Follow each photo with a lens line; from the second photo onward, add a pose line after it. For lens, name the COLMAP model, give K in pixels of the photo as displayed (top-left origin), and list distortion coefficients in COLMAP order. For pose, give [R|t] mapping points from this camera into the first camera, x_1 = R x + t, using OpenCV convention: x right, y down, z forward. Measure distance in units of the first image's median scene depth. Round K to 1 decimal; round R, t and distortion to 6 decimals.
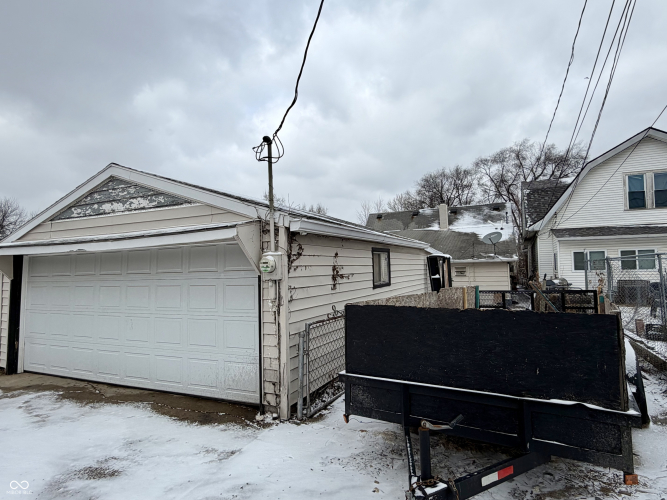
lens RADIAL K [[395.4, 0, 333.5], [0, 395.4, 250.0], [0, 0, 1]] dist [-0.003572, -0.000358]
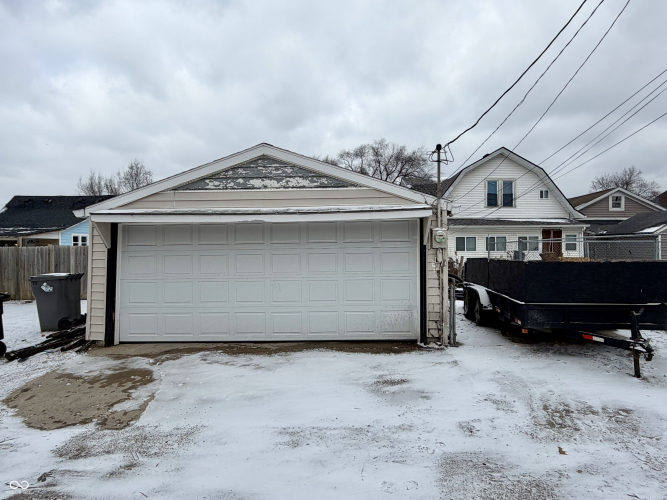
lens RADIAL K [[395.4, 0, 333.5], [0, 395.4, 250.0], [0, 0, 1]] dist [-0.003572, -0.000358]
pose [[0.918958, 0.013023, 0.394141, -0.813877], [-0.030057, 0.998860, 0.037077, 0.032351], [-0.393209, -0.045919, 0.918302, -0.108432]]
